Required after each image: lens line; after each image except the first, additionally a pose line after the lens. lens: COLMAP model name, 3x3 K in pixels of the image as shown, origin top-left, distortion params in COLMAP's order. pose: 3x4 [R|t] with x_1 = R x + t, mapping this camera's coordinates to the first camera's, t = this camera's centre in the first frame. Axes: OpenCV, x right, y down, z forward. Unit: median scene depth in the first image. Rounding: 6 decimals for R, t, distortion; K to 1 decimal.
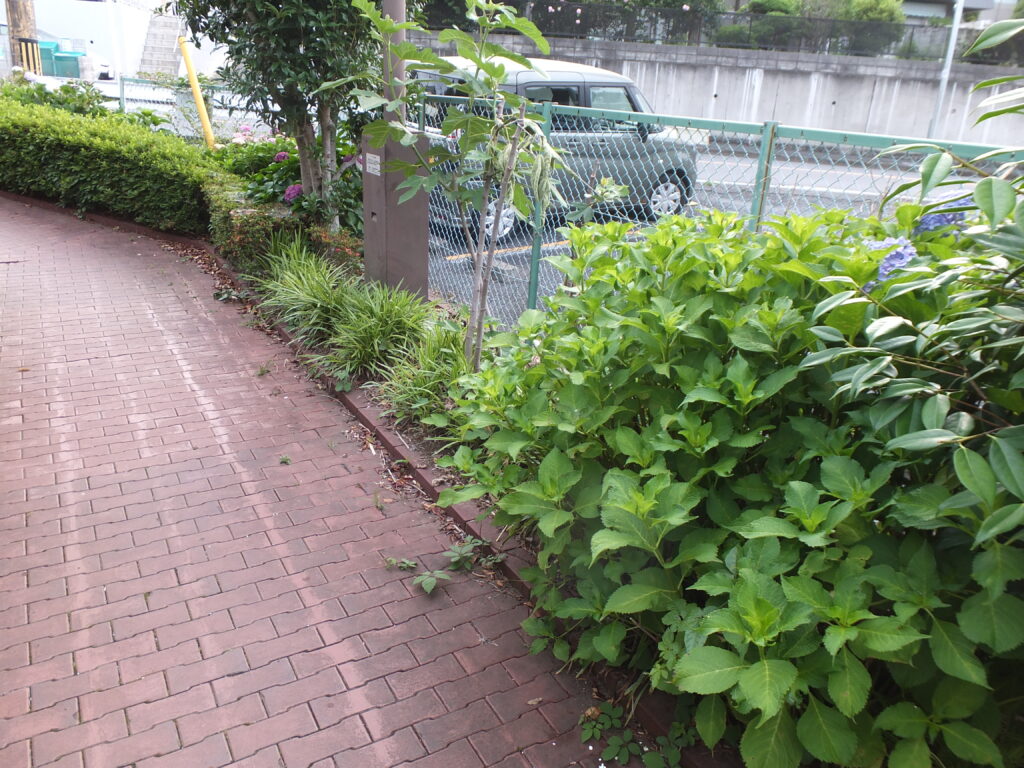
lens RADIAL K [[775.6, 0, 512.1], [0, 775.6, 381.2], [0, 0, 1]] dist [-0.026215, 0.009081]
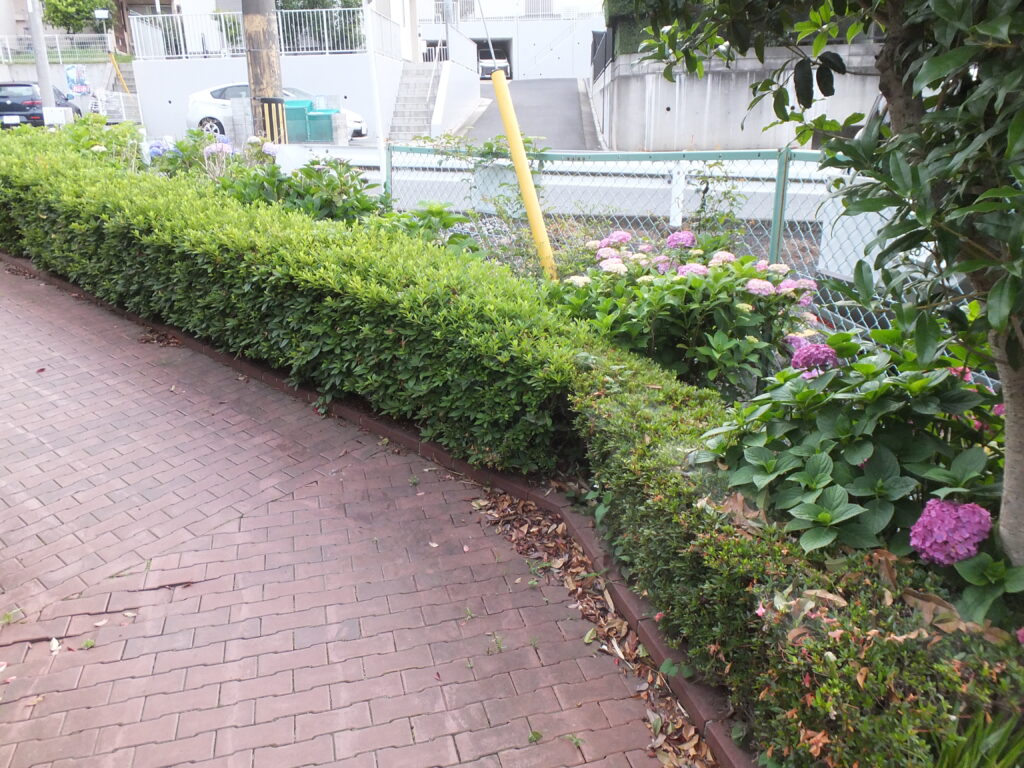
lens RADIAL K [[775.6, 0, 512.2], [0, 775.6, 385.0], [0, 0, 1]] dist [-0.026215, 0.009081]
pose [[0.961757, 0.016030, -0.273434, -0.286466], [-0.024386, 0.999333, -0.027189, -0.225089], [0.272816, 0.032817, 0.961506, 0.516365]]
